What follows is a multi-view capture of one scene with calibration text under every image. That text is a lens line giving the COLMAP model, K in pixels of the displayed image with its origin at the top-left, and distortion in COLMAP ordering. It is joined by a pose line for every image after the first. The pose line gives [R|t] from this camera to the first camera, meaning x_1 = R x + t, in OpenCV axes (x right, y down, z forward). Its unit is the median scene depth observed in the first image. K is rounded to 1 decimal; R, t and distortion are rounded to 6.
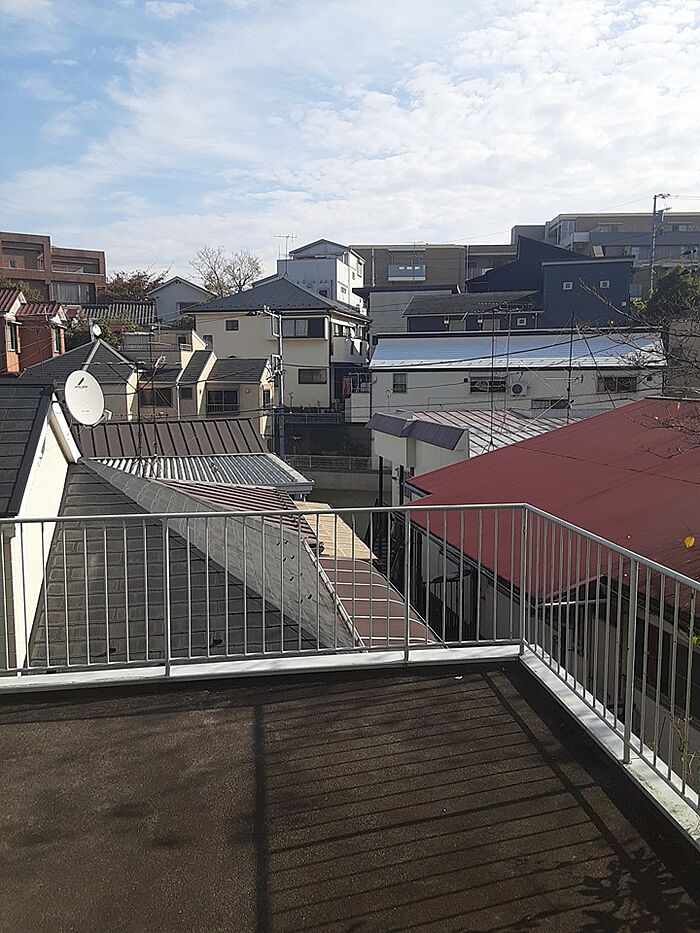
lens RADIAL K [[746.7, 0, 344.6], [0, 746.7, 460.5], [0, 0, 1]] dist [0.086579, -0.096777]
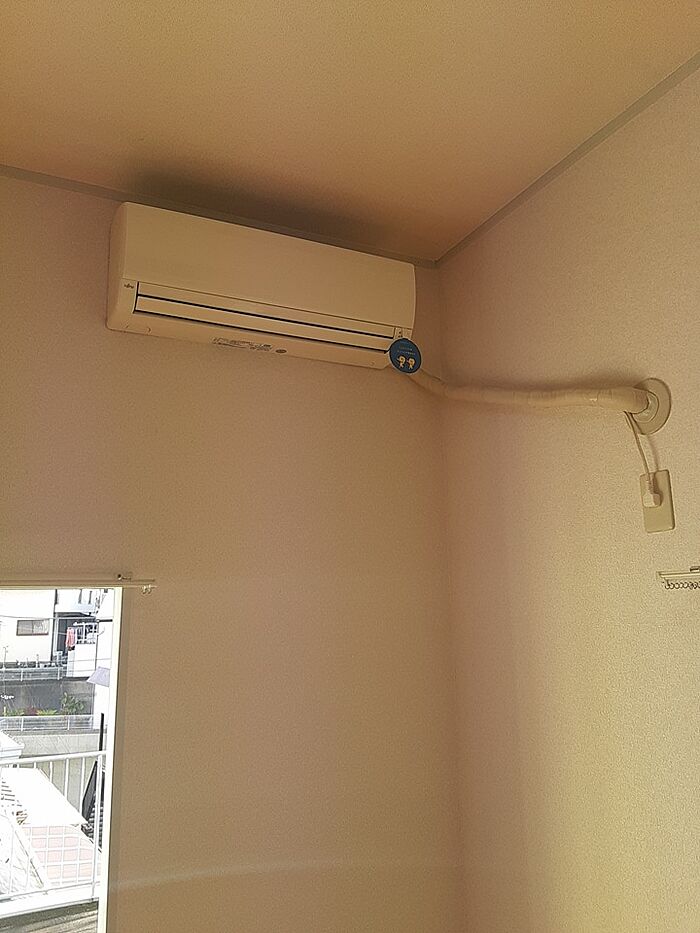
lens RADIAL K [[746.7, 0, 344.6], [0, 746.7, 460.5], [0, 0, 1]] dist [0.086579, -0.096777]
pose [[0.943258, 0.052180, 0.327935, 0.003900], [0.054219, 0.950121, -0.307133, 0.001605], [-0.327604, 0.307486, 0.893380, -0.049559]]
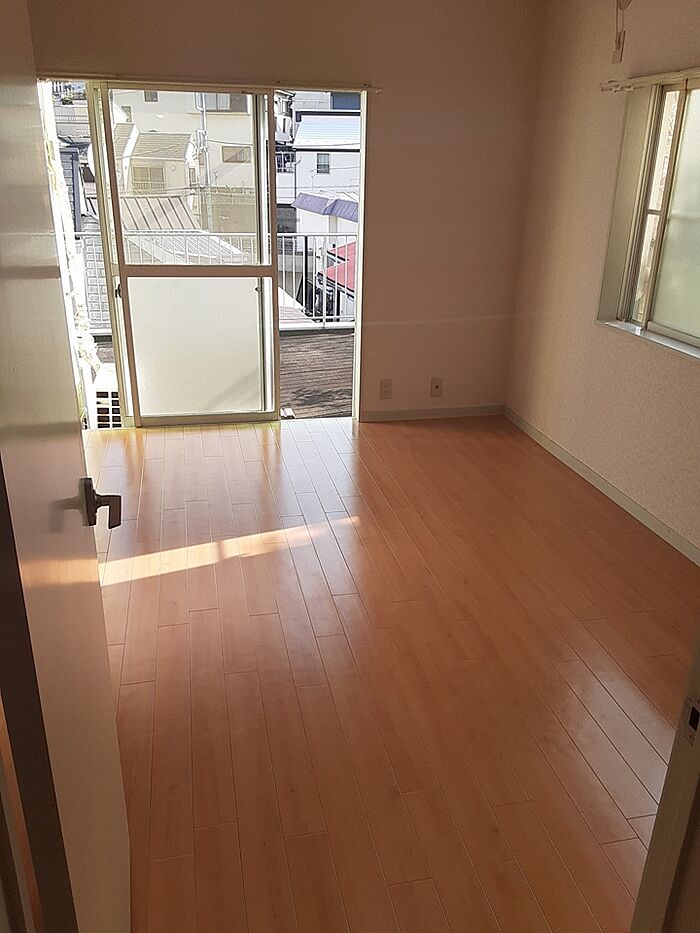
lens RADIAL K [[746.7, 0, 344.6], [0, 746.7, 460.5], [0, 0, 1]] dist [0.086579, -0.096777]
pose [[0.995000, -0.019392, 0.097970, -0.006906], [-0.007379, 0.964012, 0.265755, 0.014677], [-0.099598, -0.265150, 0.959049, -0.111354]]
